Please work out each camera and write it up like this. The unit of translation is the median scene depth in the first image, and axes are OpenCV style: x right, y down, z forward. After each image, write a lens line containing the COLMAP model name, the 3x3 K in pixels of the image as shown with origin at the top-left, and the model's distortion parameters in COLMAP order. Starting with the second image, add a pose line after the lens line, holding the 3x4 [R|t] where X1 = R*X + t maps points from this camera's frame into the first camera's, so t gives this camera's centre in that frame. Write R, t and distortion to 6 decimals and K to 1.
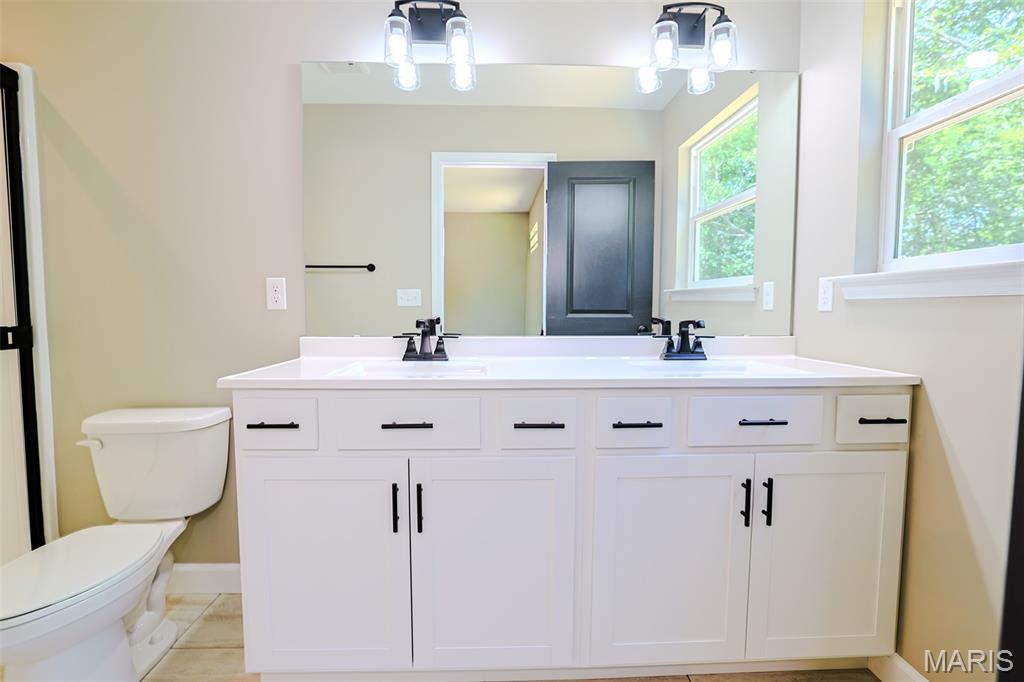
lens RADIAL K [[458.8, 0, 512.0], [0, 458.8, 341.0], [0, 0, 1]] dist [-0.000877, -0.000056]
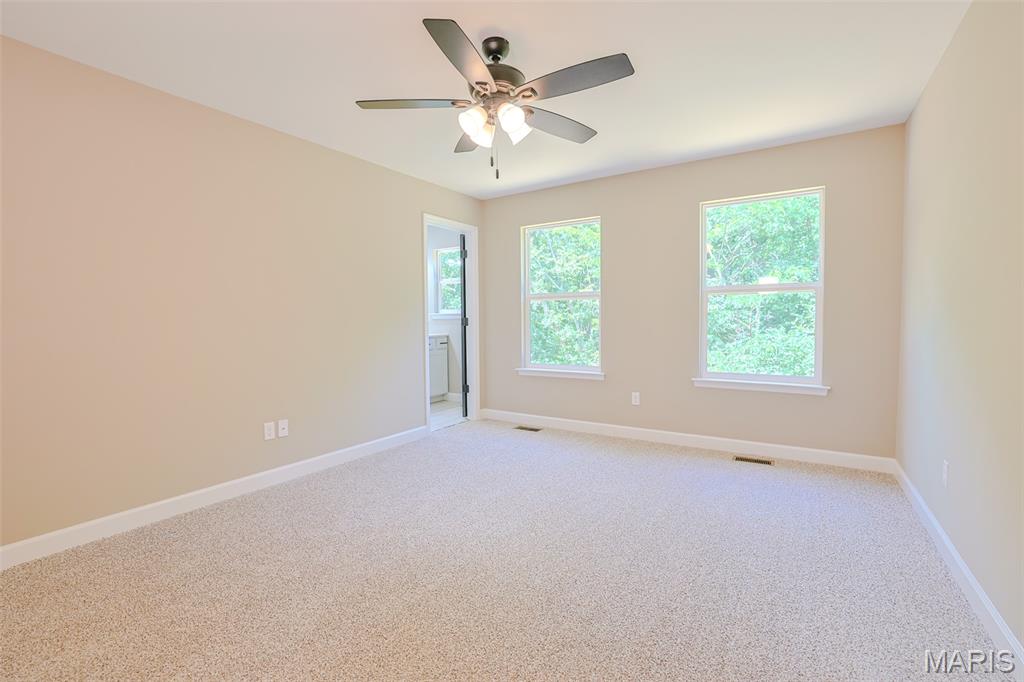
lens RADIAL K [[458.8, 0, 512.0], [0, 458.8, 341.0], [0, 0, 1]] dist [-0.000877, -0.000056]
pose [[0.573547, -0.032091, 0.818544, -2.814363], [0.056488, 0.998403, -0.000439, 0.187874], [-0.817223, 0.046489, 0.574444, -2.453198]]
